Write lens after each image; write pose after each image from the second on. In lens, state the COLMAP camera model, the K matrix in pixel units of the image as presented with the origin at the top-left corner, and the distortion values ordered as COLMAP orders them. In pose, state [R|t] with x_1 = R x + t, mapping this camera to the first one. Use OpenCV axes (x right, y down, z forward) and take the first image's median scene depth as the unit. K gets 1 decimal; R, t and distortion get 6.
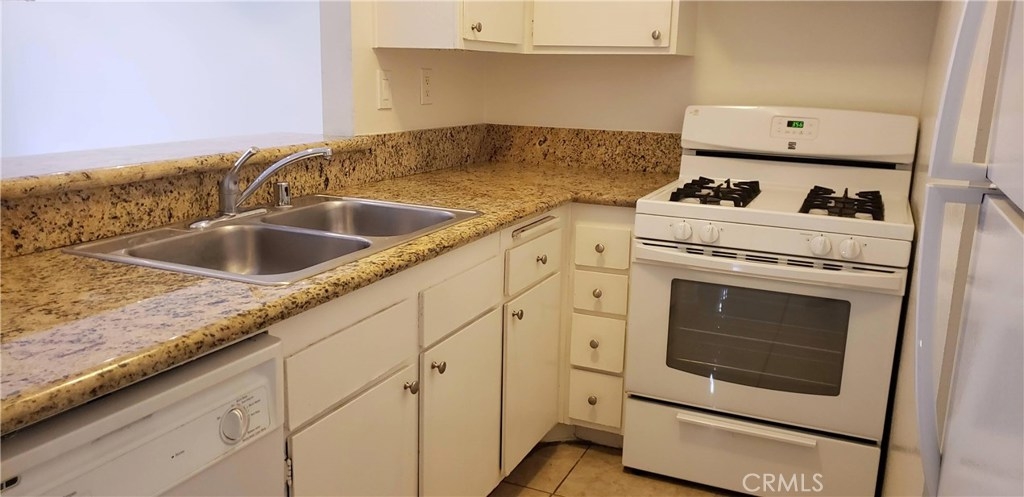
lens RADIAL K [[784.9, 0, 512.0], [0, 784.9, 248.5], [0, 0, 1]] dist [0.086099, -0.138405]
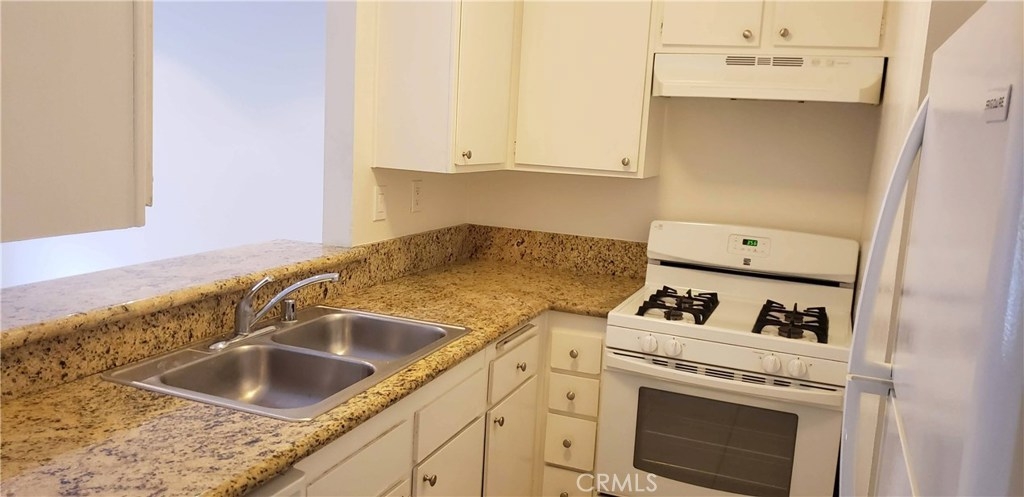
lens RADIAL K [[771.7, 0, 512.0], [0, 771.7, 248.5], [0, 0, 1]] dist [0.110682, -0.186606]
pose [[0.998928, 0.025125, 0.038876, -0.022723], [-0.021826, 0.996305, -0.083070, -0.066143], [-0.040820, 0.082132, 0.995785, -0.093504]]
